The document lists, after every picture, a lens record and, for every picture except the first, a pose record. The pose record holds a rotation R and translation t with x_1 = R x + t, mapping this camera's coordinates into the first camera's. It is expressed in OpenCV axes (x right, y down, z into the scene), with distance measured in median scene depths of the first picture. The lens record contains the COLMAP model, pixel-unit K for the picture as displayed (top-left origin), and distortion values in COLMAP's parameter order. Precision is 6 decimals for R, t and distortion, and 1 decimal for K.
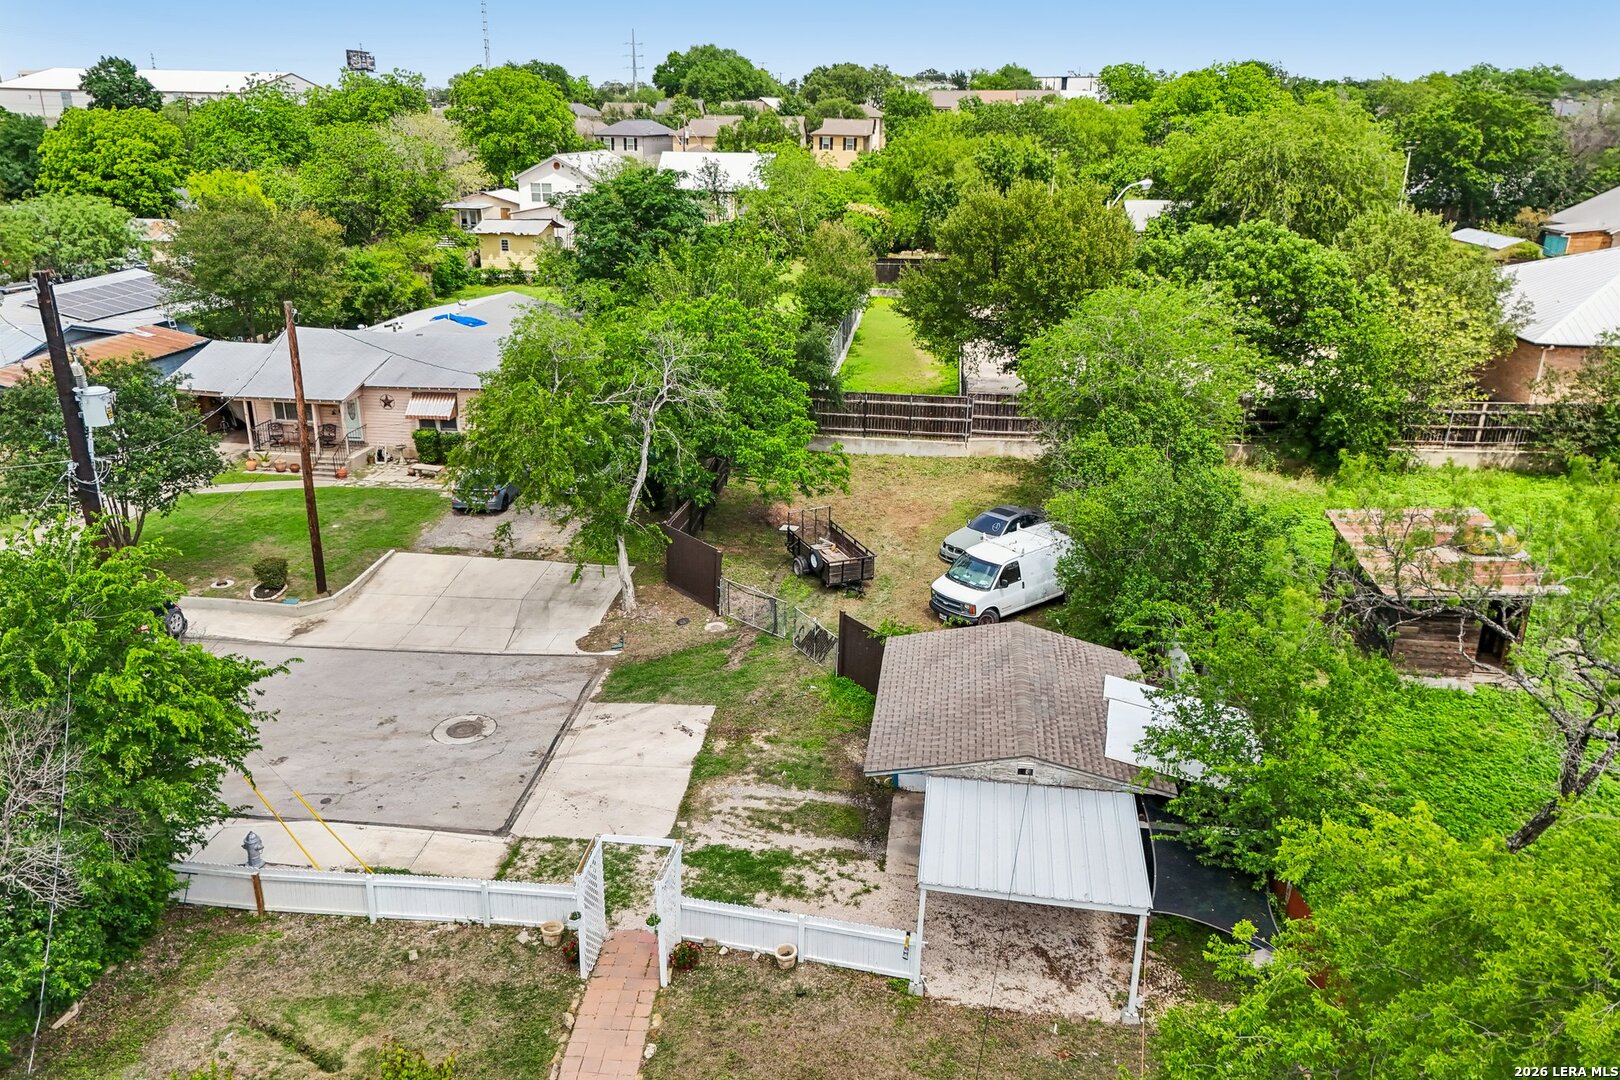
lens RADIAL K [[1199.7, 0, 810.3], [0, 1199.7, 529.3], [0, 0, 1]] dist [0.071281, -0.058987]
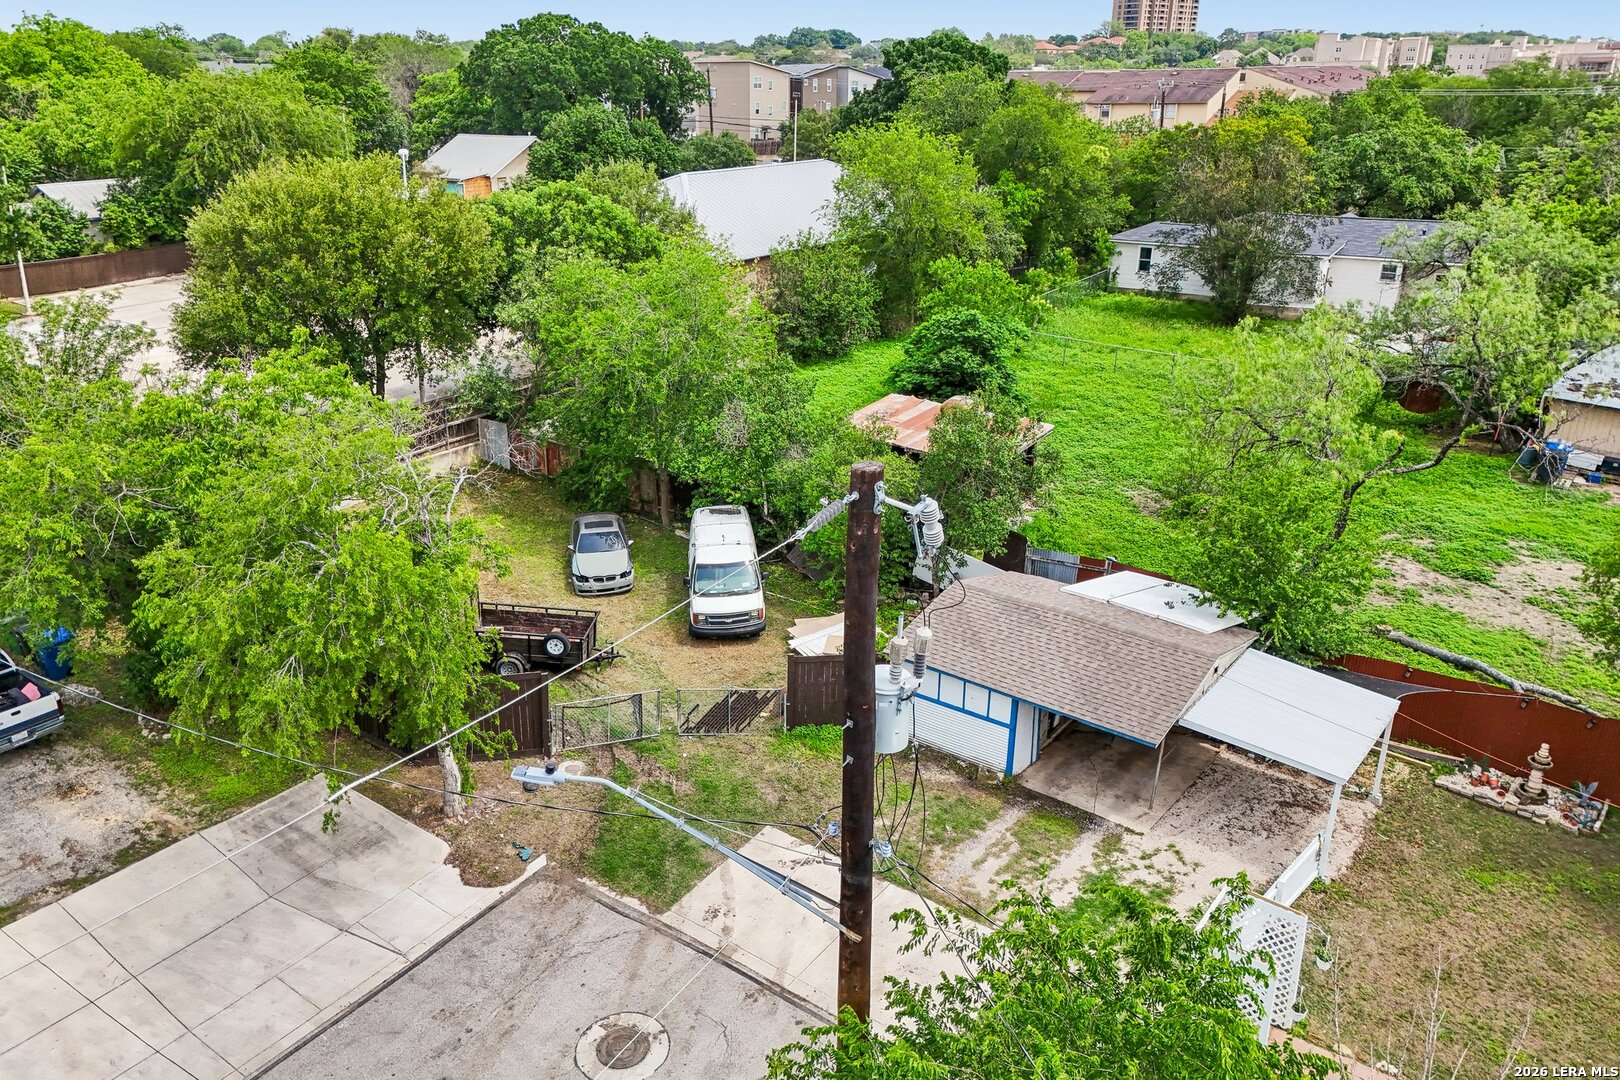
lens RADIAL K [[1199.7, 0, 773.6], [0, 1199.7, 526.9], [0, 0, 1]] dist [0.071281, -0.058987]
pose [[0.515783, -0.322759, 0.793596, -0.372508], [0.299697, 0.935767, 0.185799, -0.108062], [-0.802590, 0.142007, 0.579382, 0.284544]]
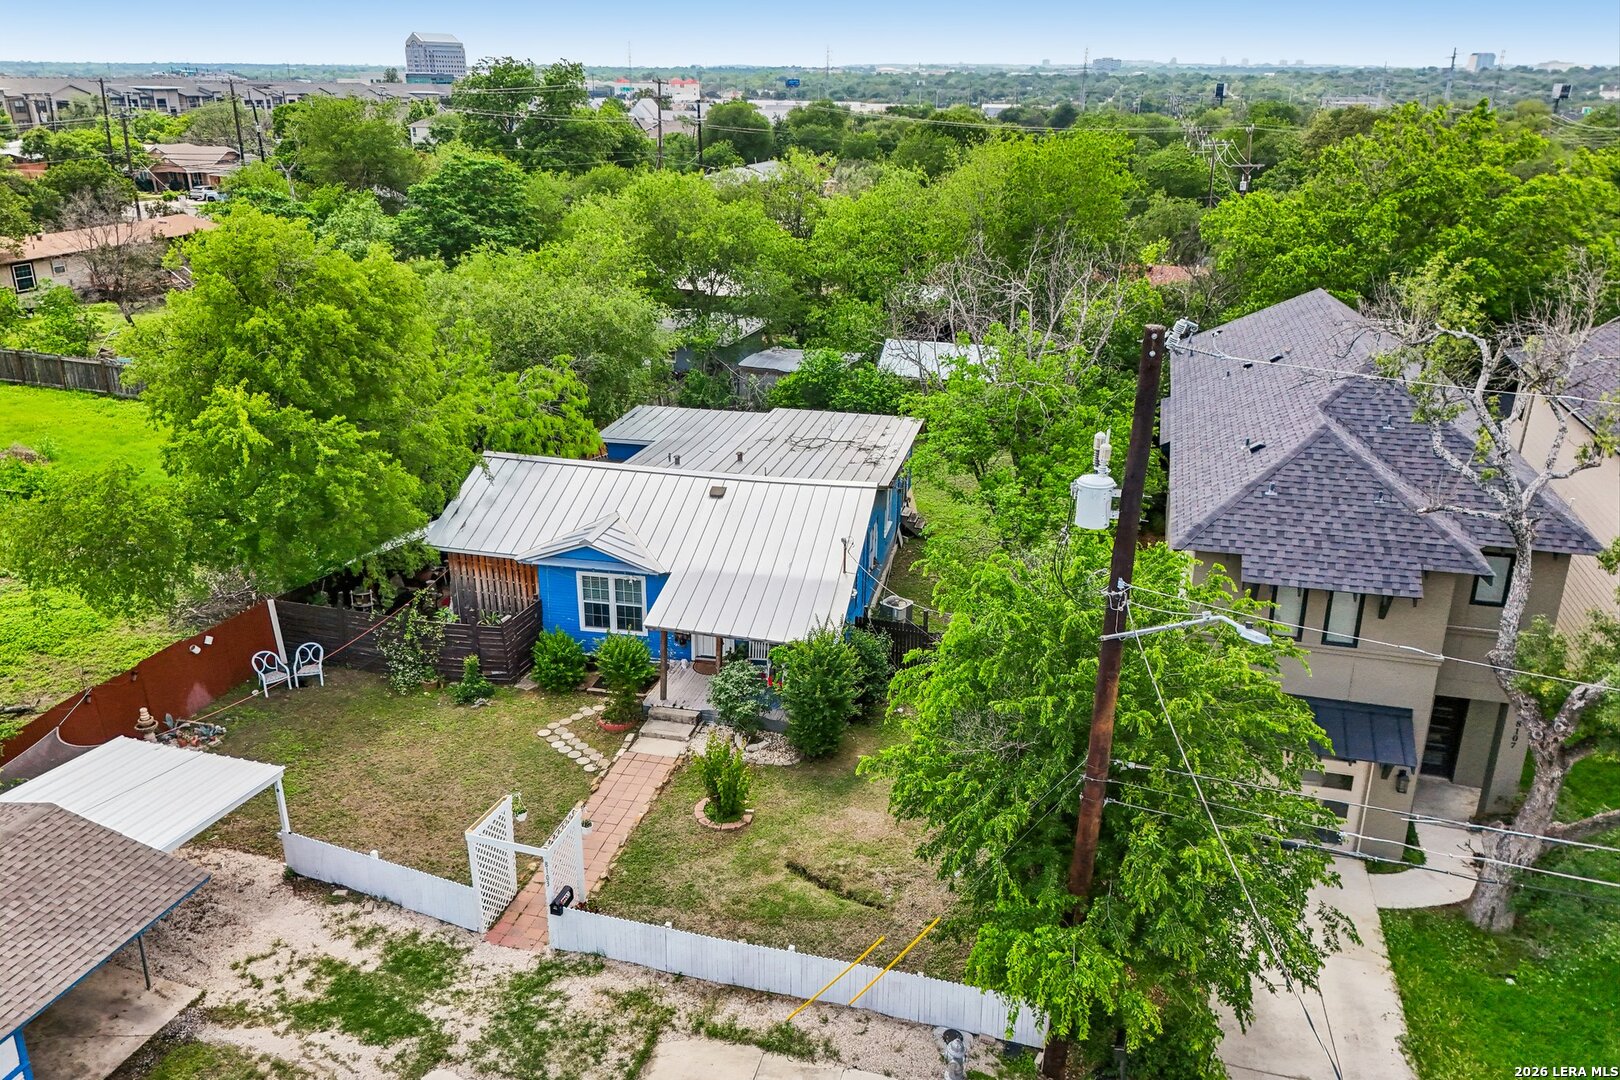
lens RADIAL K [[1199.7, 0, 811.0], [0, 1199.7, 515.3], [0, 0, 1]] dist [0.071281, -0.058987]
pose [[-0.986605, -0.082377, 0.140799, -0.200955], [0.025554, 0.774423, 0.632152, -0.222970], [-0.161113, 0.627283, -0.761944, 0.621678]]
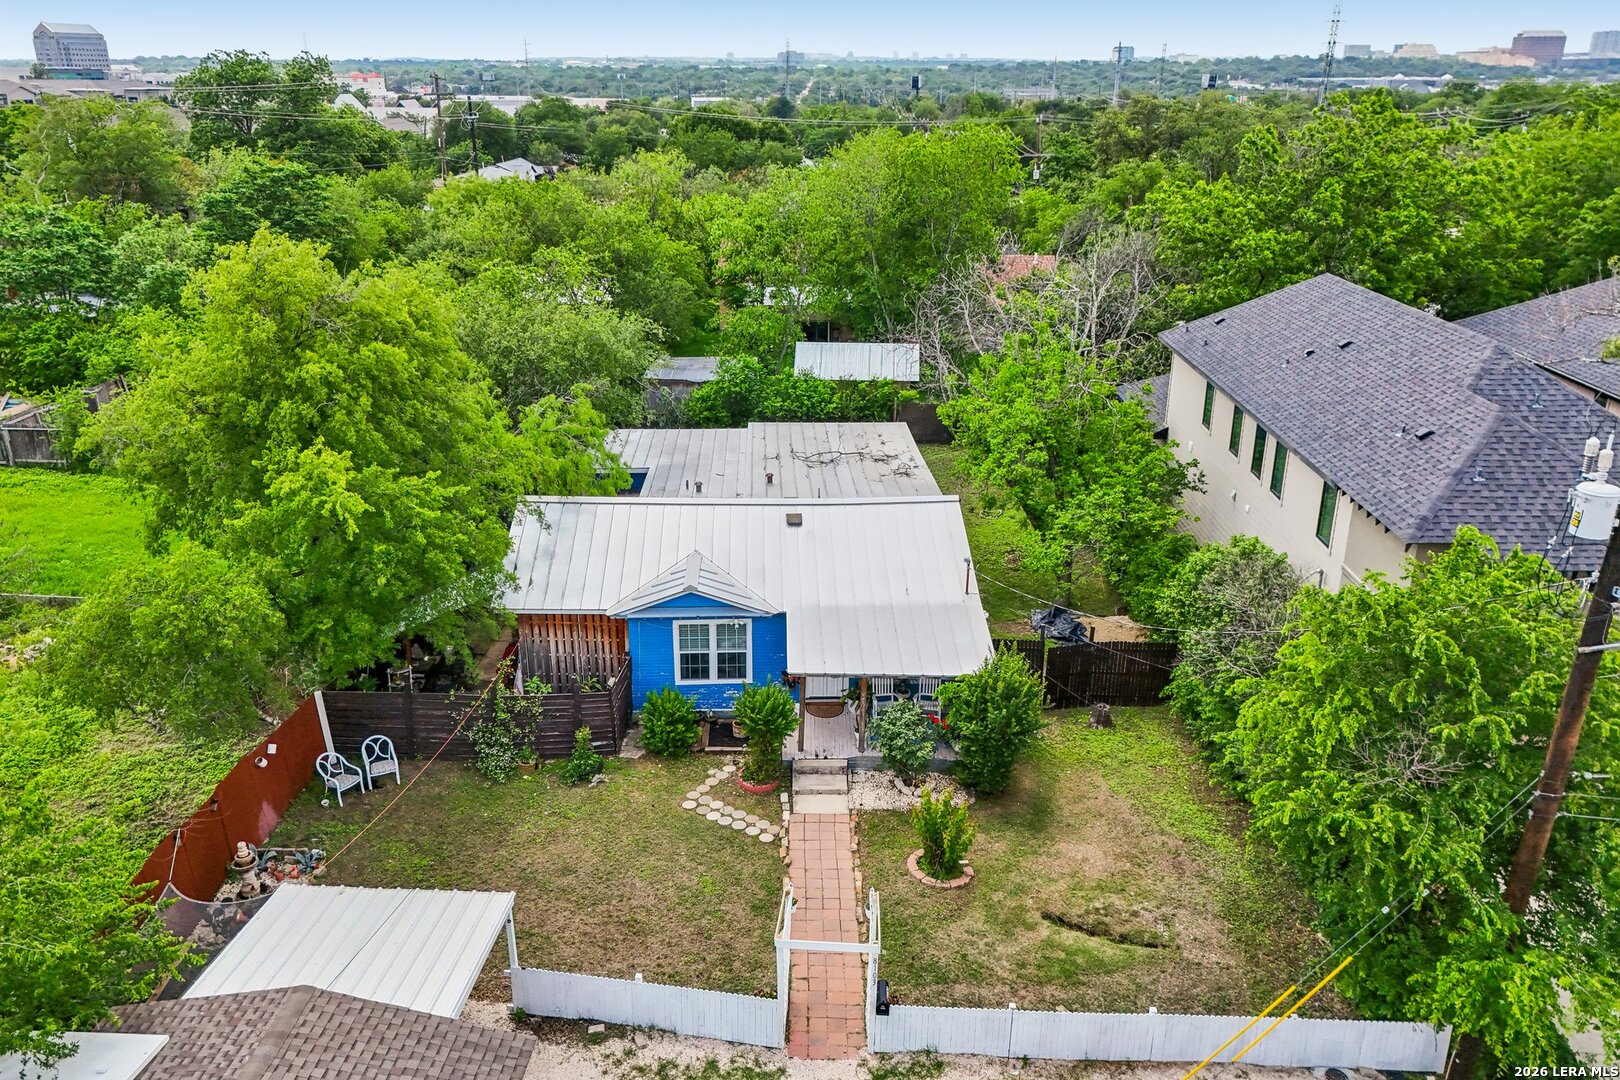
lens RADIAL K [[1199.7, 0, 797.4], [0, 1199.7, 515.8], [0, 0, 1]] dist [0.071281, -0.058987]
pose [[-0.997303, 0.003945, -0.073292, -0.024284], [-0.043568, 0.771781, 0.634394, -0.210421], [0.059068, 0.635876, -0.769528, 0.594040]]
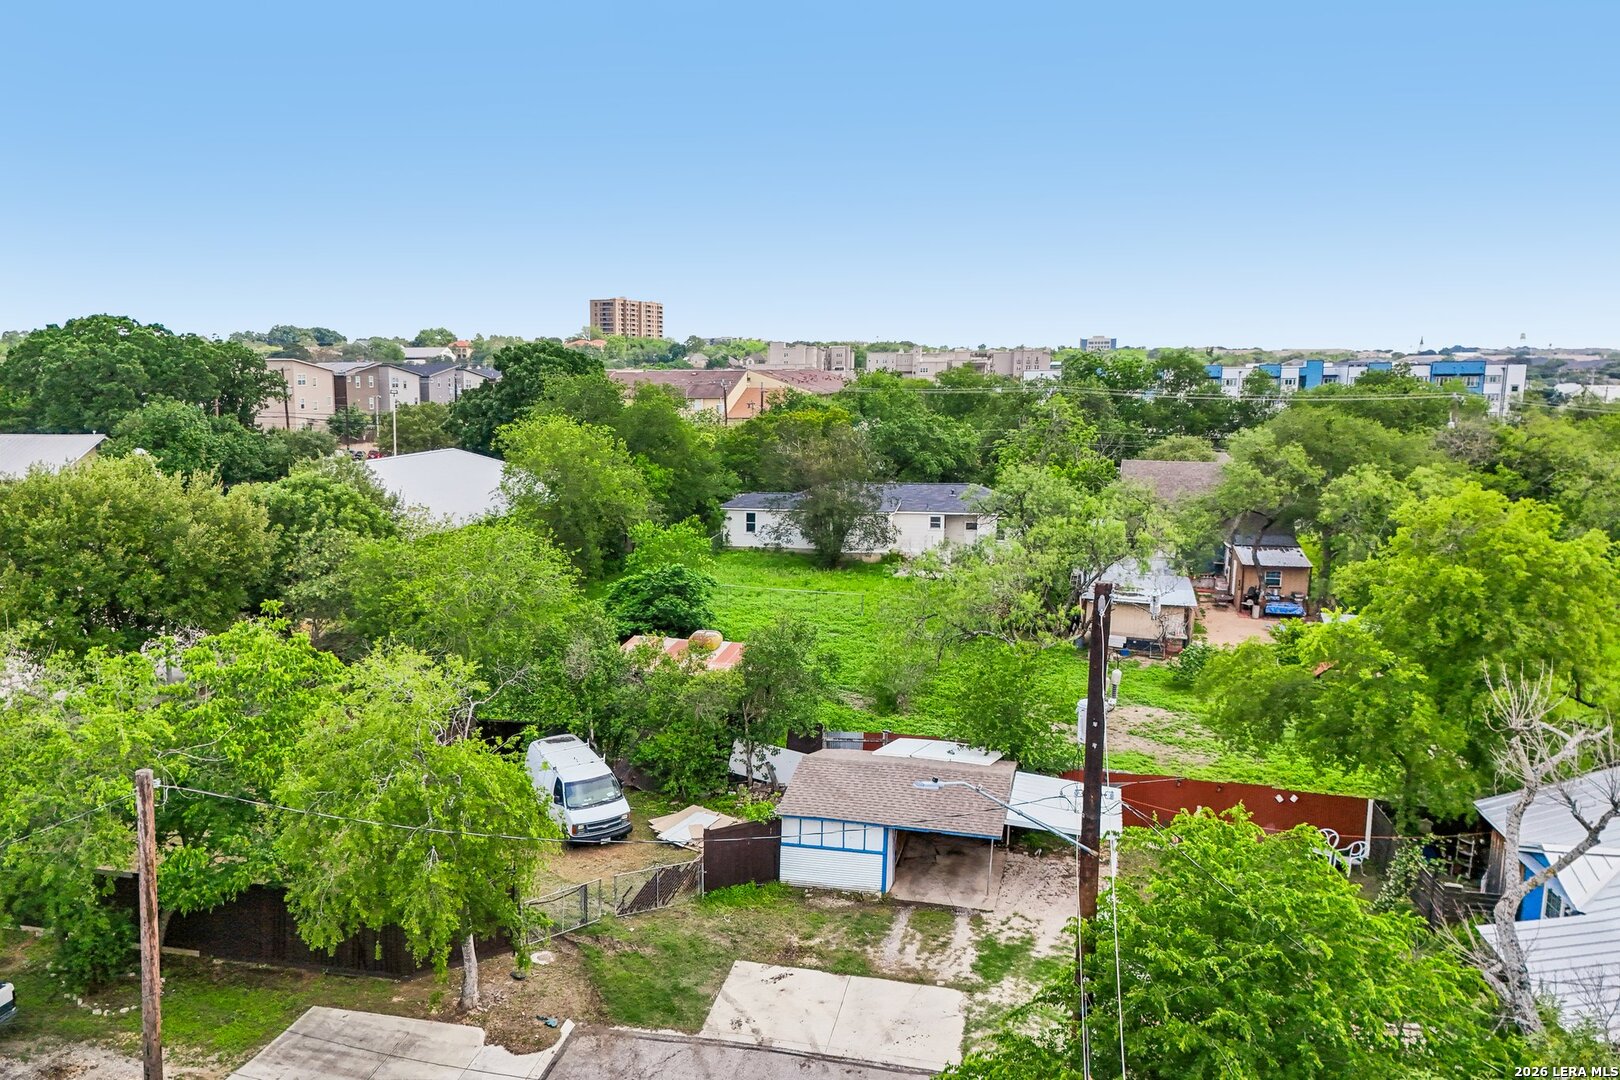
lens RADIAL K [[1199.7, 0, 778.5], [0, 1199.7, 570.9], [0, 0, 1]] dist [0.071281, -0.058987]
pose [[0.126282, -0.187786, 0.974058, -0.563262], [0.338272, 0.931217, 0.135672, -0.157872], [-0.932537, 0.312363, 0.181119, 0.390052]]
